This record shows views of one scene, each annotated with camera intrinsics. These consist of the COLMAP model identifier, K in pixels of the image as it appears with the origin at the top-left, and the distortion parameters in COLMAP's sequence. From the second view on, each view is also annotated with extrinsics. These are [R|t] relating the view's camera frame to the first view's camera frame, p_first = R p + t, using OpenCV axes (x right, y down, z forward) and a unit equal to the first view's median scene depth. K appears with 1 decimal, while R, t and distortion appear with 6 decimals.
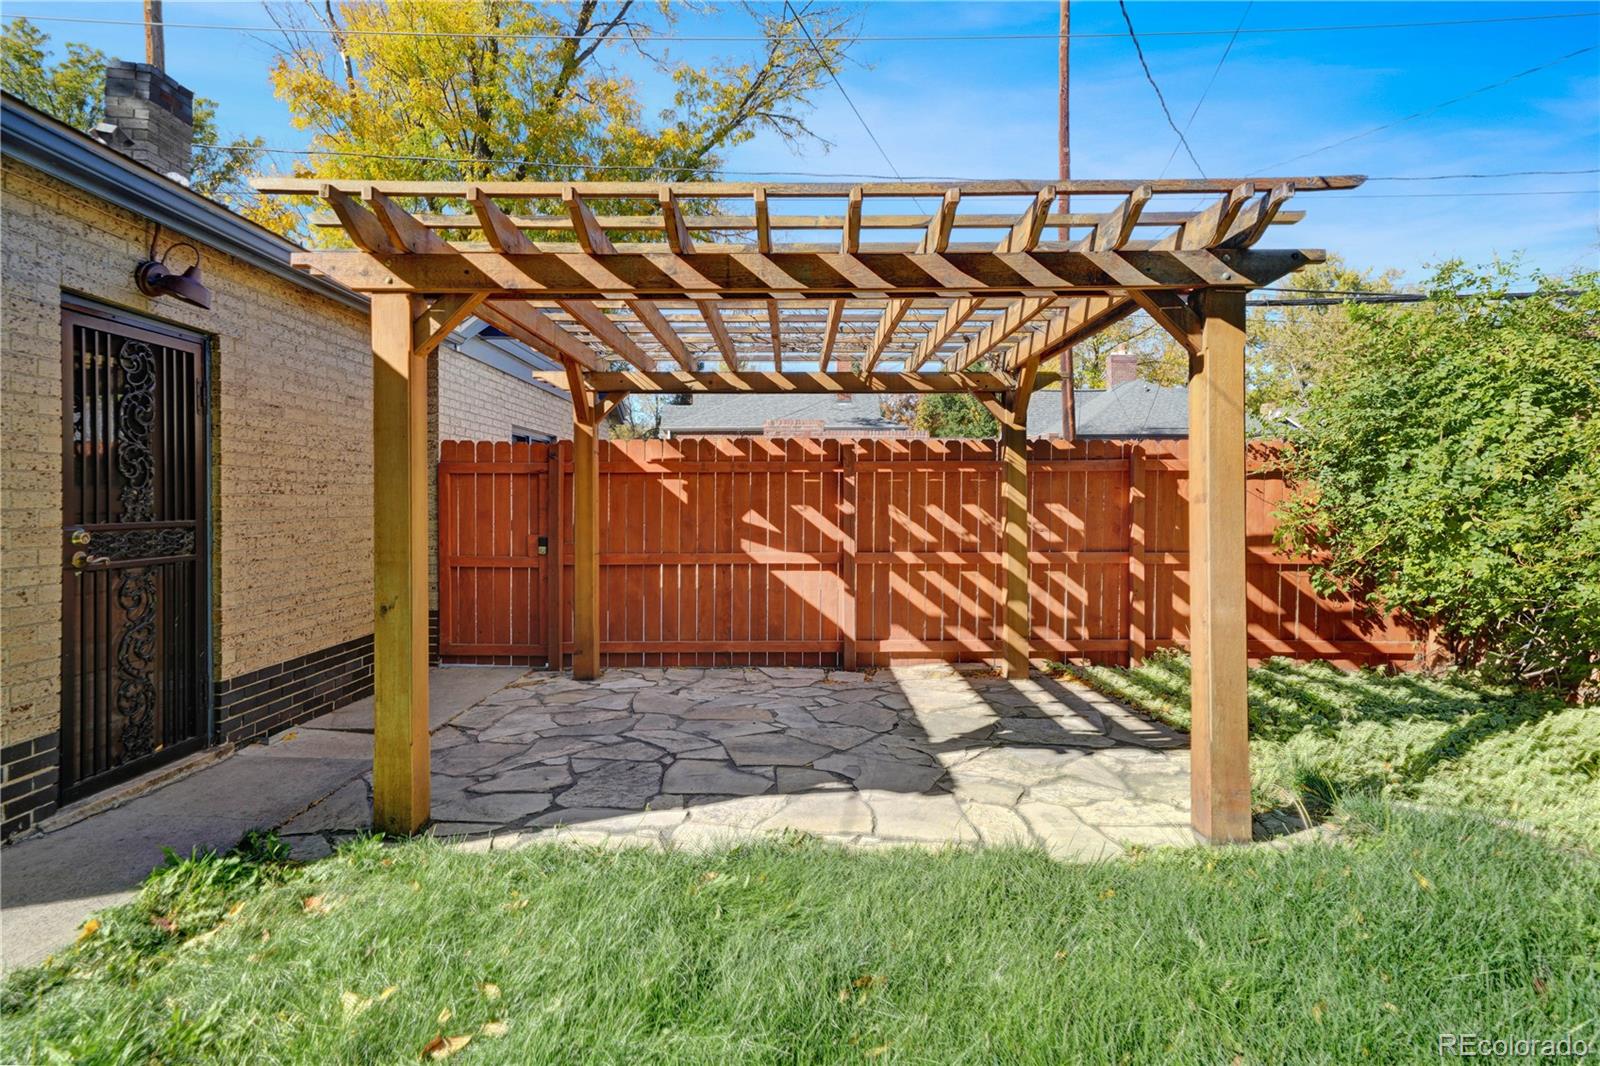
lens RADIAL K [[823.2, 0, 799.1], [0, 823.2, 498.5], [0, 0, 1]] dist [0.004681, 0.010260]
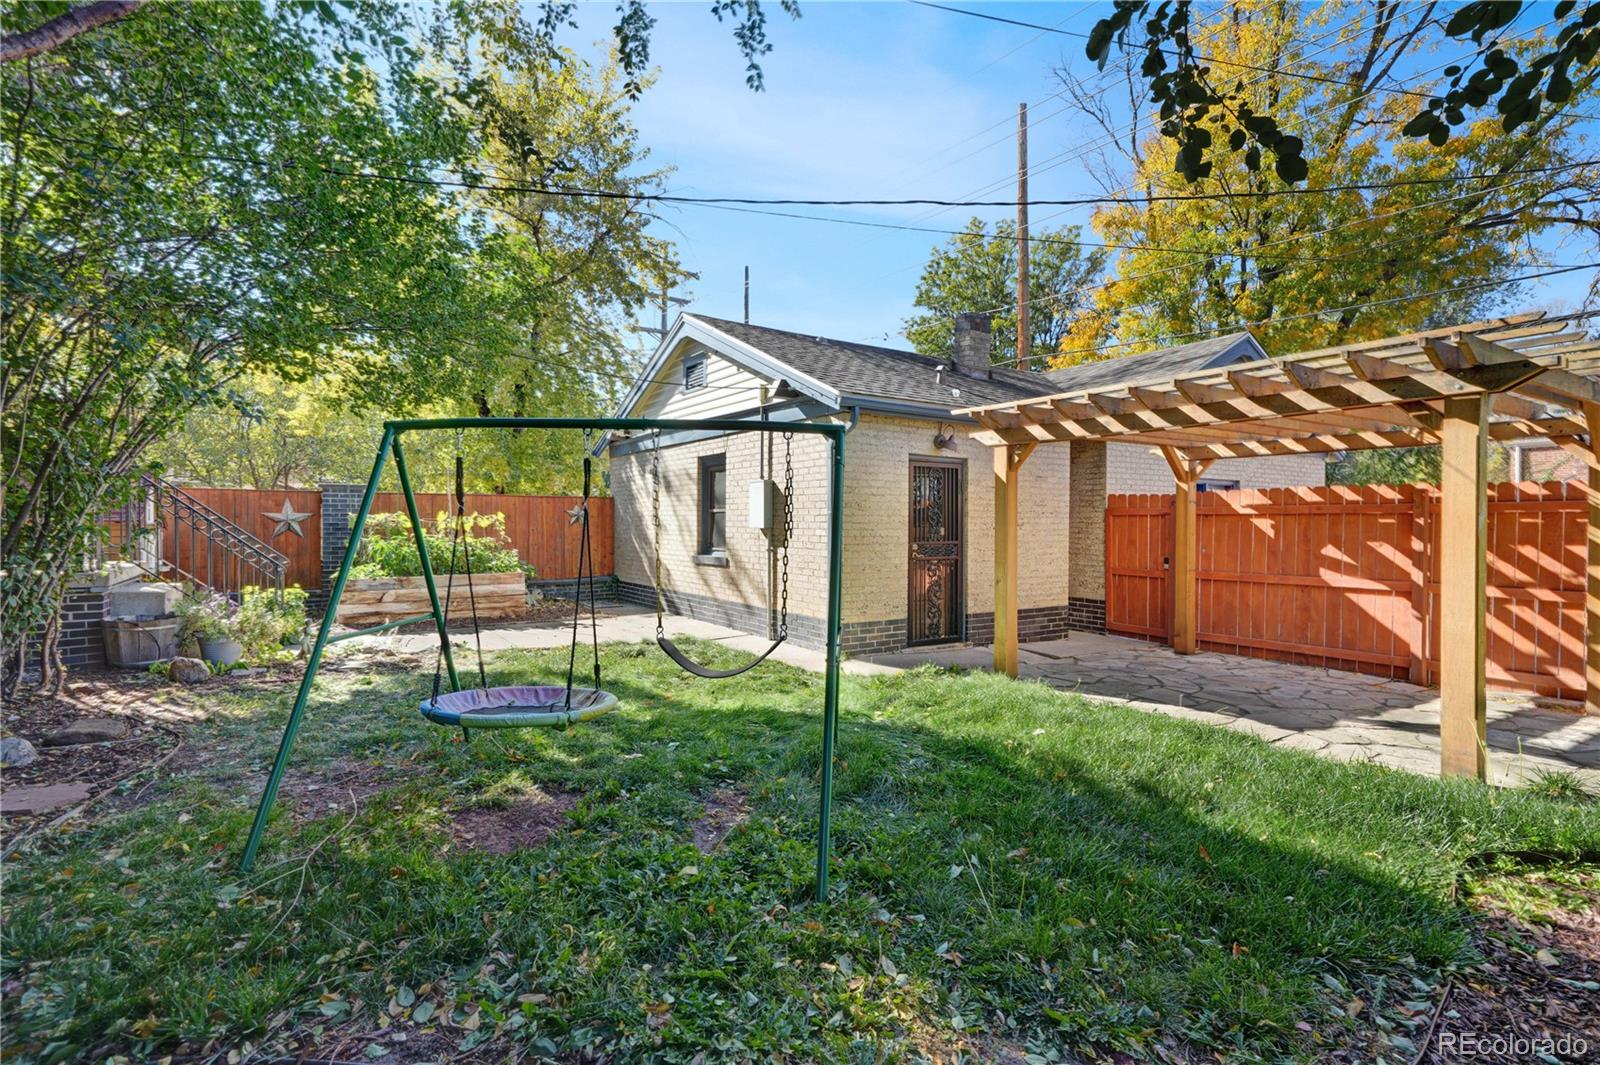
lens RADIAL K [[769.3, 0, 800.0], [0, 769.3, 532.5], [0, 0, 1]] dist [0.000113, -0.000032]
pose [[0.551140, 0.016628, -0.834247, 0.486088], [-0.004823, 0.999848, 0.016743, -0.019040], [0.834399, -0.005204, 0.551137, -0.323424]]
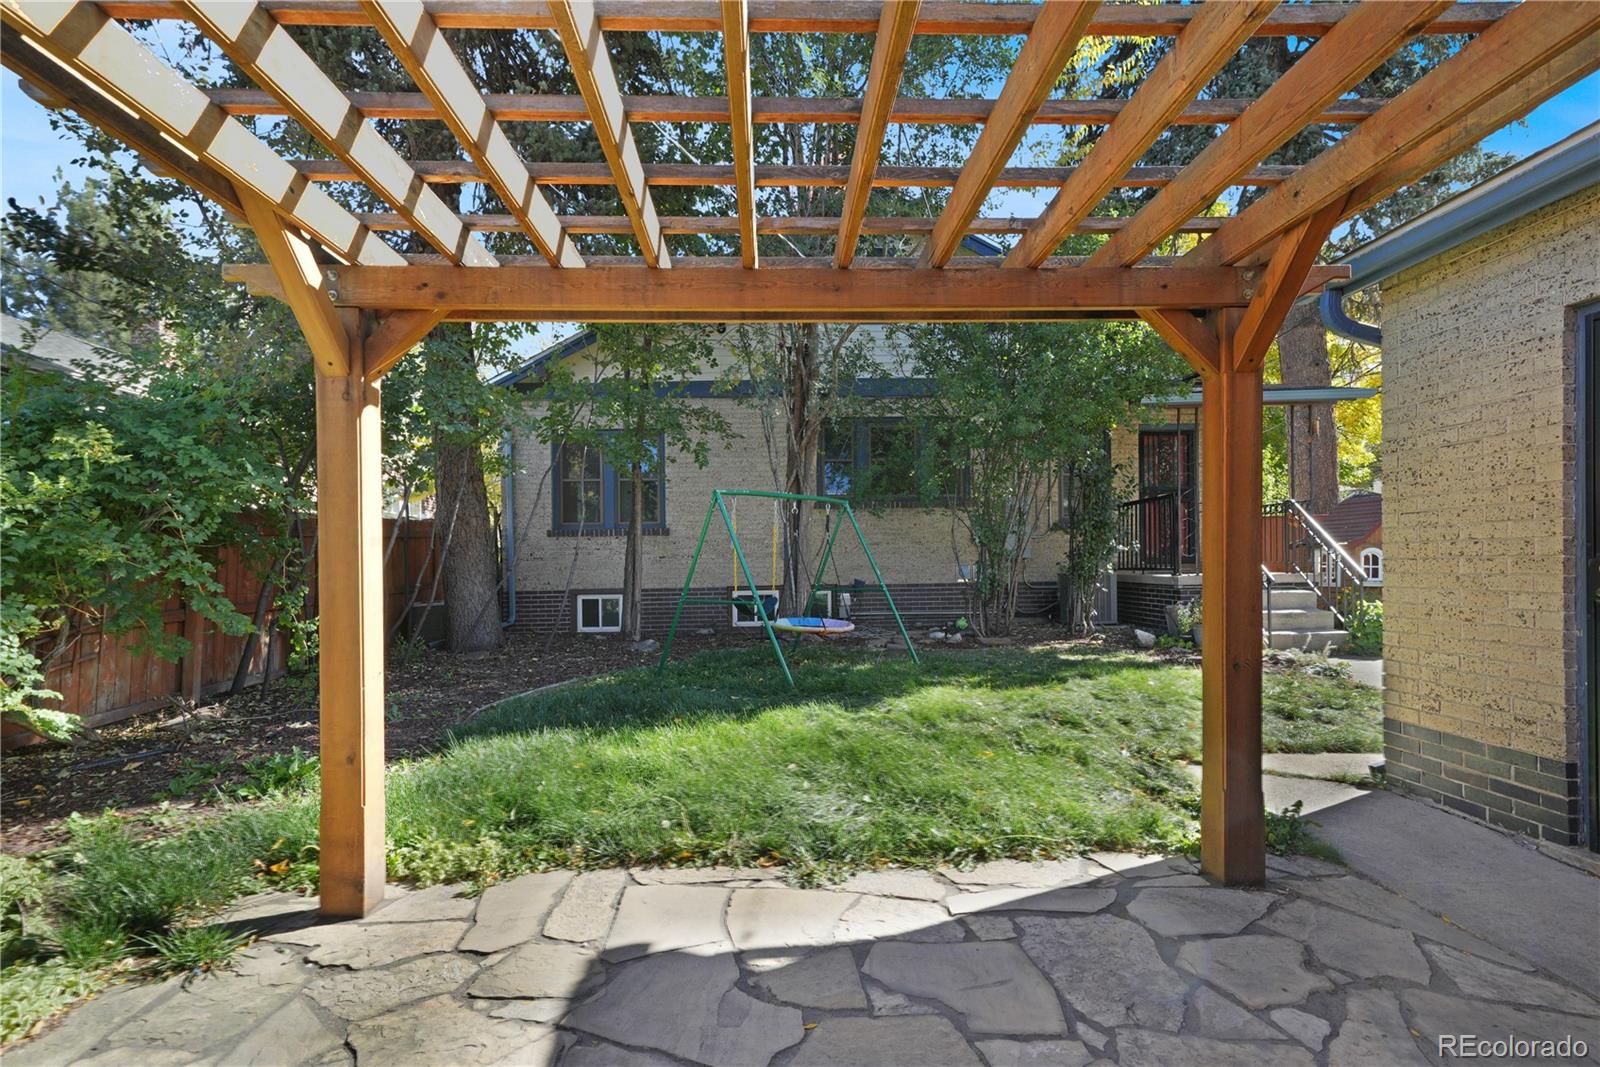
lens RADIAL K [[769.3, 0, 800.0], [0, 769.3, 533.5], [0, 0, 1]] dist [0.000113, -0.000032]
pose [[-0.999003, 0.011054, -0.043253, 0.022753], [0.012415, 0.999433, -0.031304, 0.012778], [0.042882, -0.031810, -0.998574, 0.914700]]
